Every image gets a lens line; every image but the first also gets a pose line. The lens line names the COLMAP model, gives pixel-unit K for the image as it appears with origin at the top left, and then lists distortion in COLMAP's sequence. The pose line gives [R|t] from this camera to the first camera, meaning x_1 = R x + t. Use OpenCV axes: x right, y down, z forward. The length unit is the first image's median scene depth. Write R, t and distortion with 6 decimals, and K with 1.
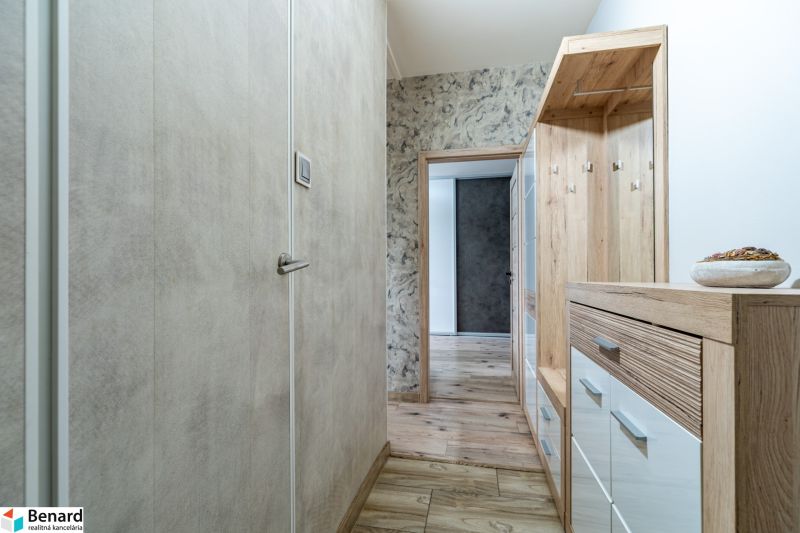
lens RADIAL K [[365.7, 0, 403.3], [0, 365.7, 273.8], [0, 0, 1]] dist [0.003009, -0.000007]
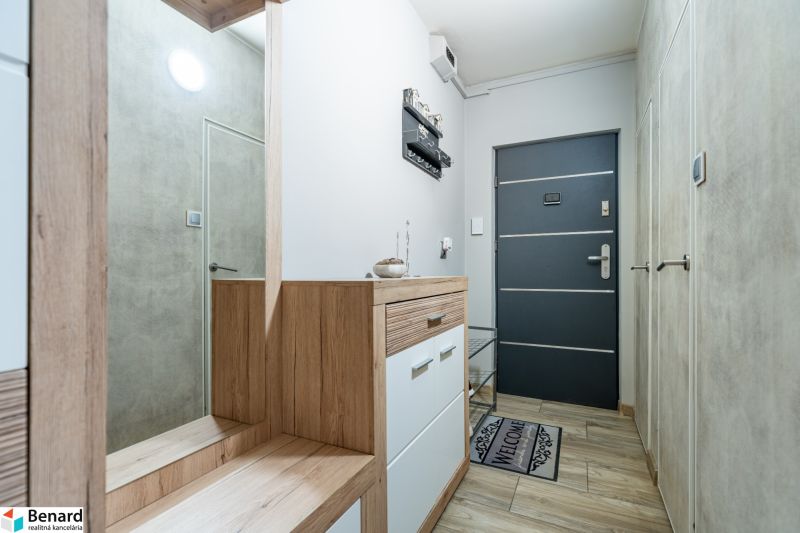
lens RADIAL K [[365.7, 0, 403.3], [0, 365.7, 273.8], [0, 0, 1]] dist [0.003009, -0.000007]
pose [[-0.966718, -0.003673, 0.255817, 0.211818], [-0.001845, 0.999971, 0.007385, 0.002828], [-0.255837, 0.006668, -0.966697, 1.759876]]
